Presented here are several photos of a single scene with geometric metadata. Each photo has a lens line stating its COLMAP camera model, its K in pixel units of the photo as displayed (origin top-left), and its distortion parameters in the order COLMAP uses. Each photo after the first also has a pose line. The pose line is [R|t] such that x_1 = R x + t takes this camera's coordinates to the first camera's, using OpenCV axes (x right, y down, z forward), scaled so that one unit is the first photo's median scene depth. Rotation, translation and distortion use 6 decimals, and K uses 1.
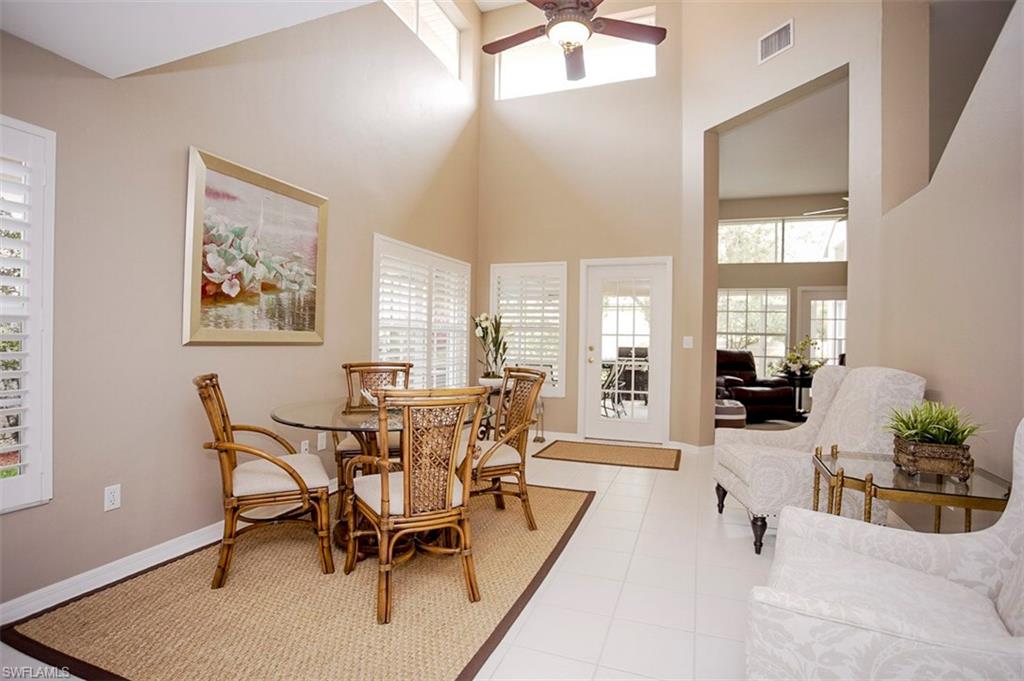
lens RADIAL K [[498.5, 0, 514.4], [0, 498.5, 336.8], [0, 0, 1]] dist [-0.000629, -0.000094]
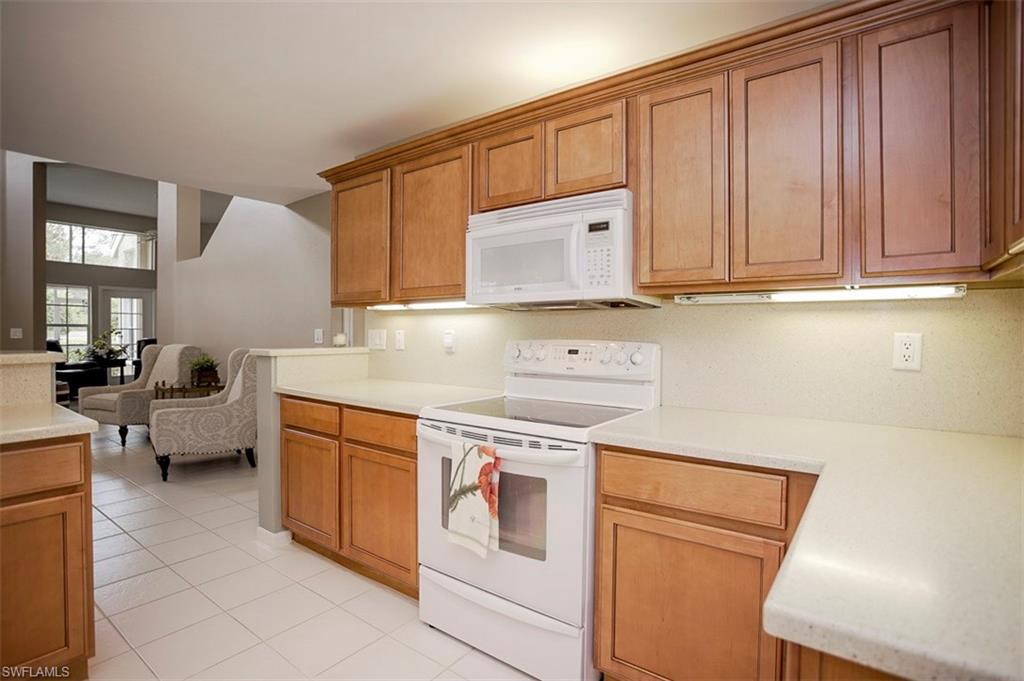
lens RADIAL K [[498.5, 0, 514.4], [0, 498.5, 336.8], [0, 0, 1]] dist [-0.000629, -0.000094]
pose [[0.302286, -0.021955, 0.952964, -0.301489], [-0.000380, 0.999732, 0.023153, -0.006096], [-0.953217, -0.007361, 0.302197, -0.348112]]
